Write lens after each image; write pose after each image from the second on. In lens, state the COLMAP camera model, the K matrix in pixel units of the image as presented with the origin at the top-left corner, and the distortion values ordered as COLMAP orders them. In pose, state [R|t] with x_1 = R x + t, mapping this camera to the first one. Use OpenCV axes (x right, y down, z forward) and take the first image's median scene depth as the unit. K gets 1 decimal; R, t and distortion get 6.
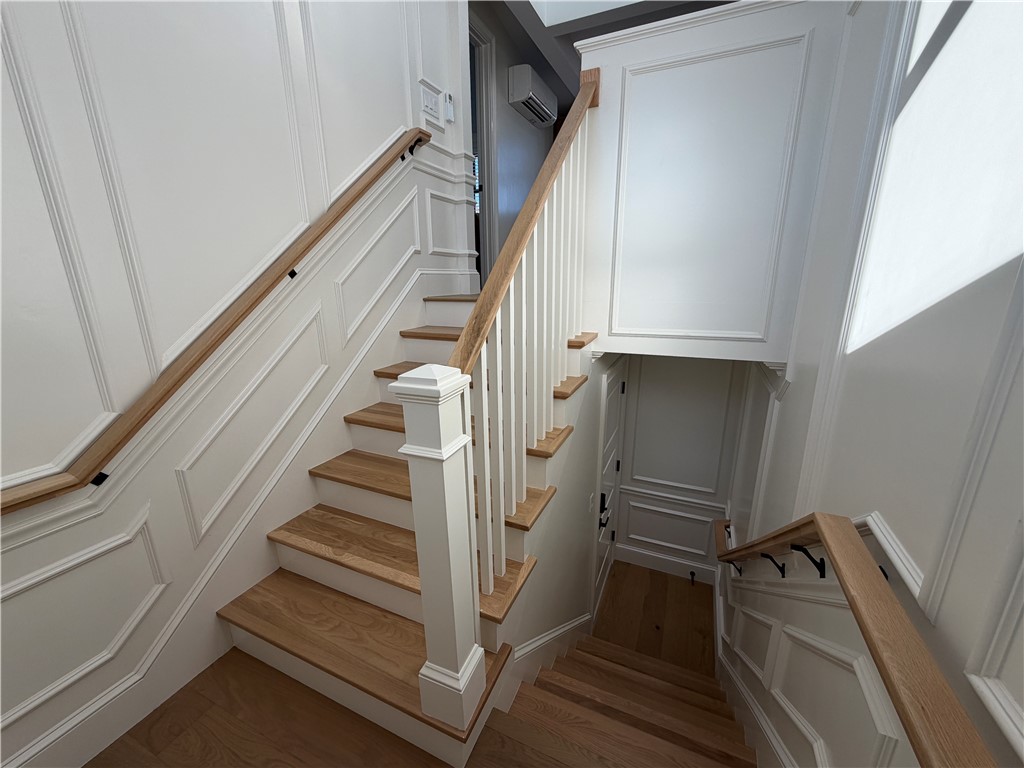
lens RADIAL K [[408.8, 0, 516.7], [0, 408.8, 384.1], [0, 0, 1]] dist [-0.000800, -0.000378]
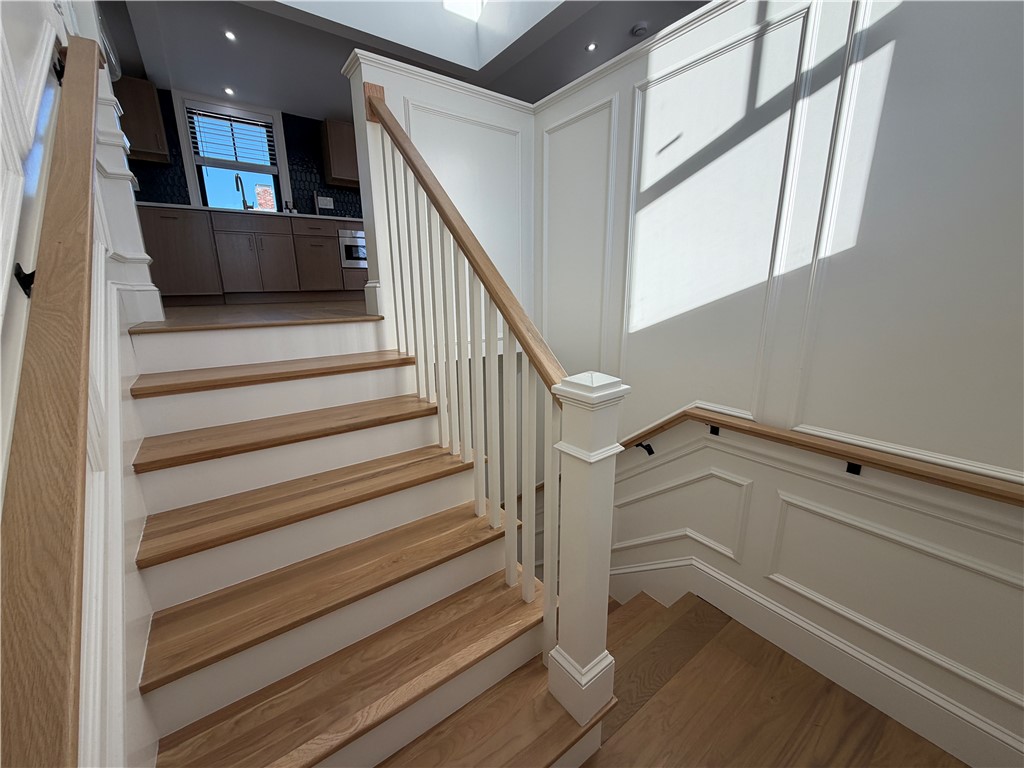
lens RADIAL K [[408.8, 0, 511.3], [0, 408.8, 383.3], [0, 0, 1]] dist [-0.000800, -0.000378]
pose [[0.492945, -0.190904, 0.848859, -1.132088], [0.227704, 0.969934, 0.085902, -0.144907], [-0.839736, 0.150944, 0.521593, 0.570077]]
